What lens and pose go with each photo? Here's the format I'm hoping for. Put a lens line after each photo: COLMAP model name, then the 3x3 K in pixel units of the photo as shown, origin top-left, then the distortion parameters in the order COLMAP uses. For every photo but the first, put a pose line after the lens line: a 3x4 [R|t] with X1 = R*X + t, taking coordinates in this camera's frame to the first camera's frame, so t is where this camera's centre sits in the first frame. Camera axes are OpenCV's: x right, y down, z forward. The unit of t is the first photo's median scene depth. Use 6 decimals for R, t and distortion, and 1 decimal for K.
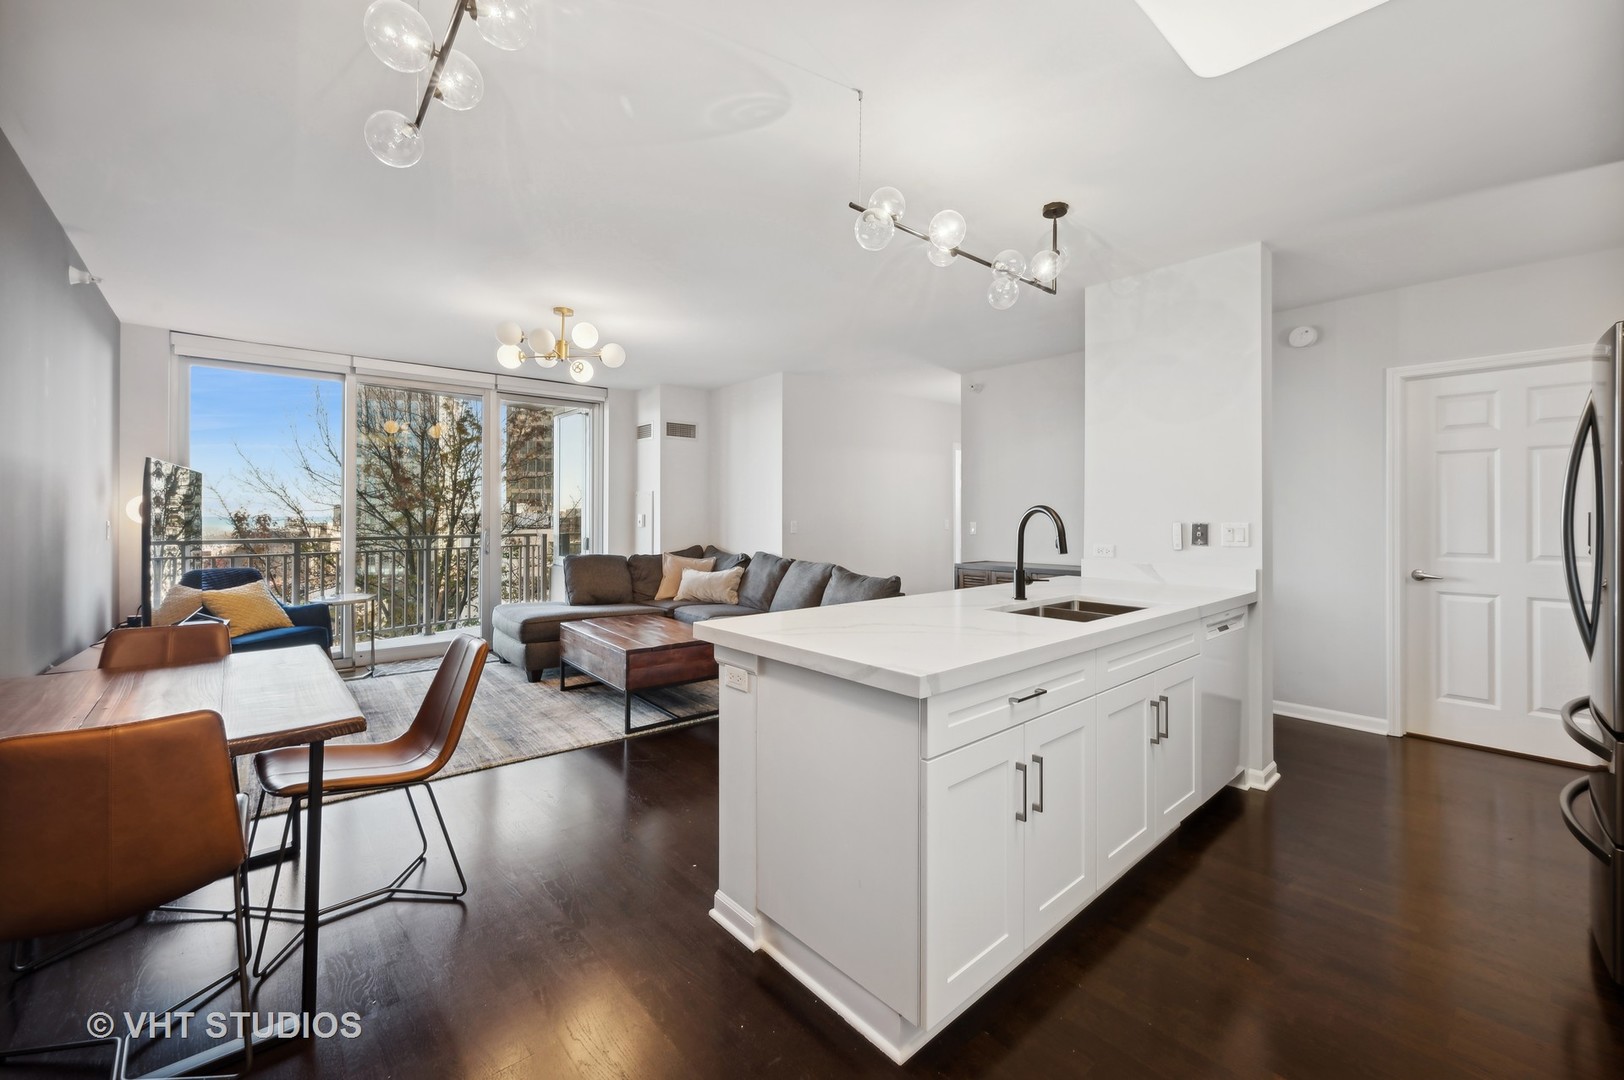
lens RADIAL K [[670.8, 0, 826.2], [0, 670.8, 519.1], [0, 0, 1]] dist [-0.002924, -0.000510]
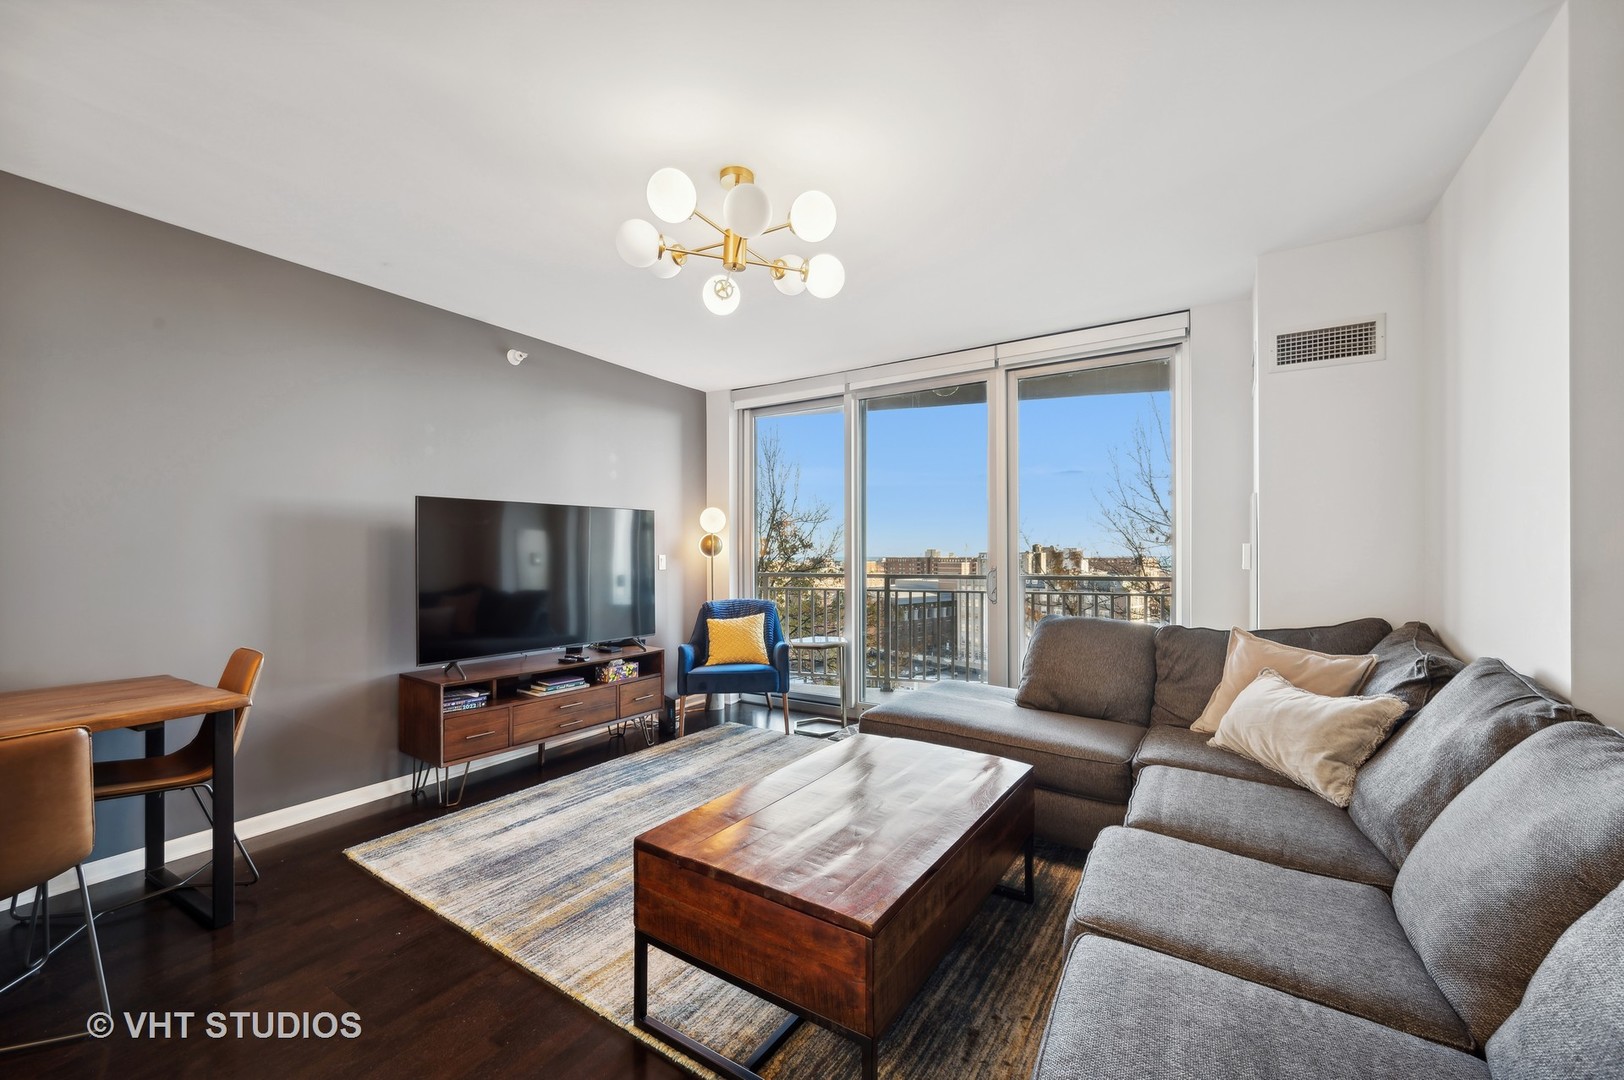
lens RADIAL K [[648.9, 0, 804.2], [0, 648.9, 549.3], [0, 0, 1]] dist [0.000557, 0.000028]
pose [[0.278813, -0.009481, -0.960299, 0.095066], [-0.004883, 0.999924, -0.011290, 0.004306], [0.960333, 0.007837, 0.278746, 0.628920]]
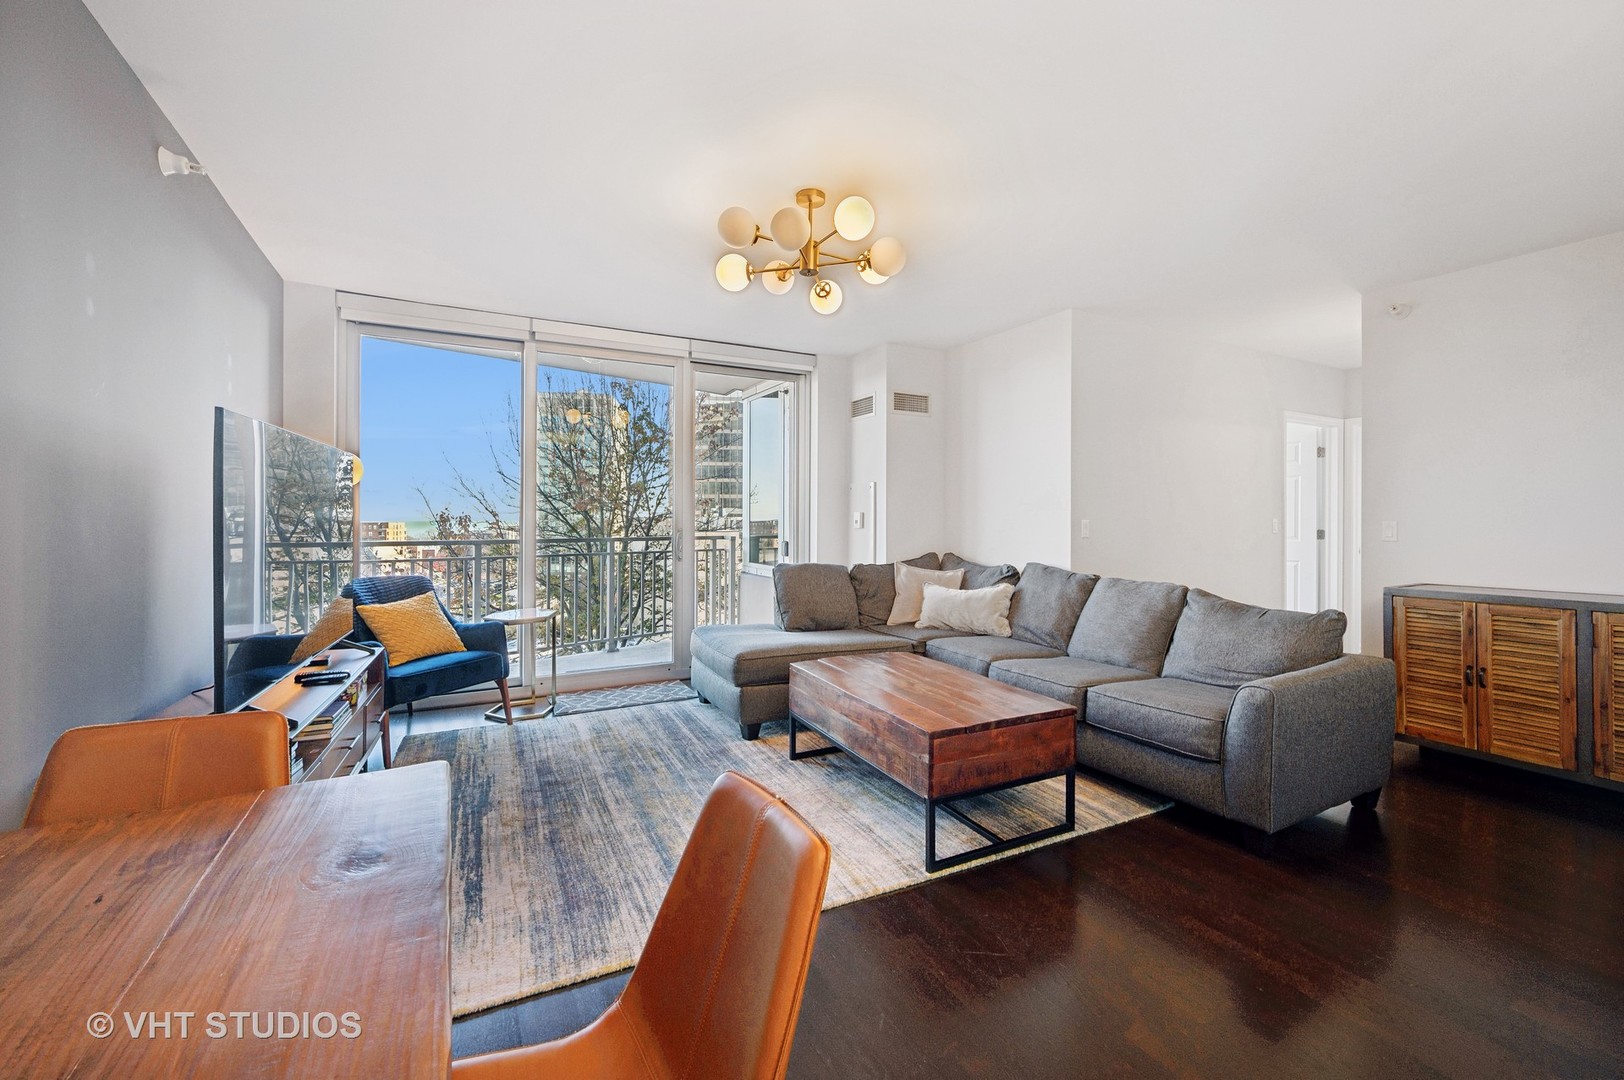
lens RADIAL K [[663.7, 0, 814.8], [0, 663.7, 527.6], [0, 0, 1]] dist [0.000795, -0.000283]
pose [[0.974594, 0.002479, -0.223965, -0.169566], [-0.001135, 0.999981, 0.006127, 0.006839], [0.223976, -0.005717, 0.974578, 0.257415]]
